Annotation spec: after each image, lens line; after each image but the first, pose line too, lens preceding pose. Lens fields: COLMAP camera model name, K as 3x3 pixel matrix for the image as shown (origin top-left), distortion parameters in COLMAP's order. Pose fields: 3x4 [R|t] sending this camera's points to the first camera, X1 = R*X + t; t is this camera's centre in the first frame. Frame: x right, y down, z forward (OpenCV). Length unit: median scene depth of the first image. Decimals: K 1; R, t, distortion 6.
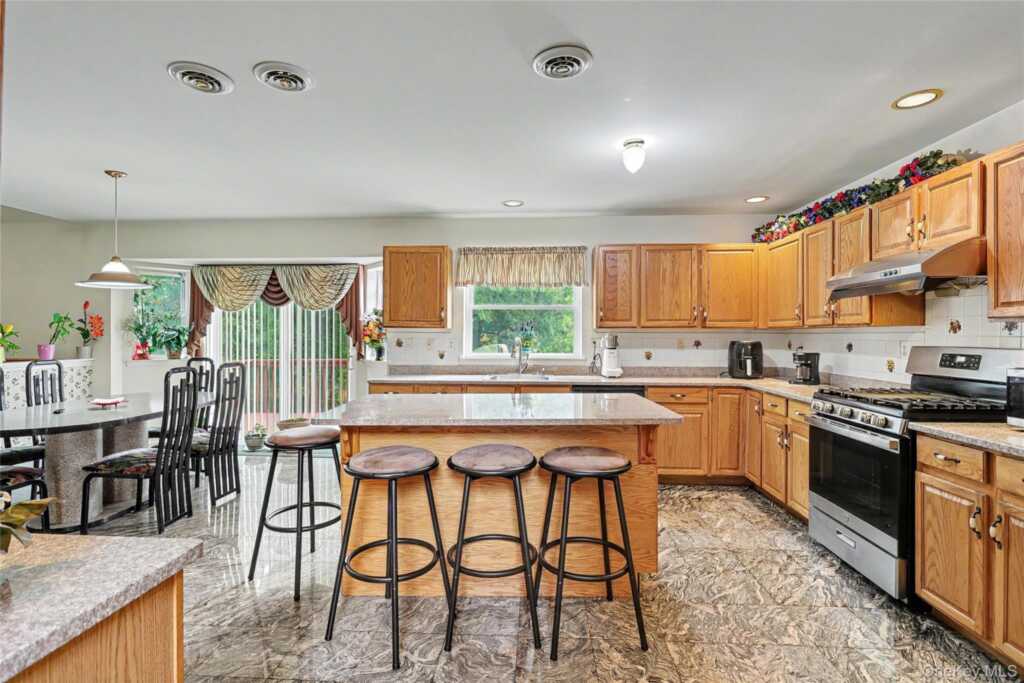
lens RADIAL K [[490.2, 0, 509.2], [0, 490.2, 332.4], [0, 0, 1]] dist [-0.006128, 0.000524]
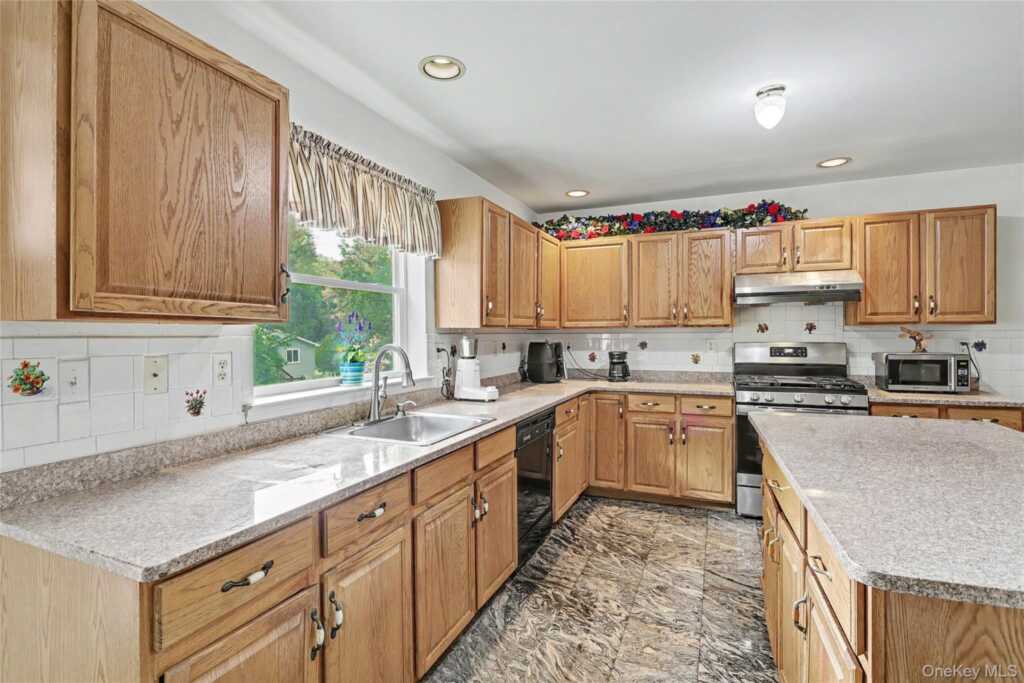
lens RADIAL K [[490.2, 0, 509.2], [0, 490.2, 332.4], [0, 0, 1]] dist [-0.006128, 0.000524]
pose [[0.339452, -0.002971, 0.940619, -0.417245], [0.003586, 0.999992, 0.001864, -0.002663], [-0.940616, 0.002740, 0.339460, 0.752923]]
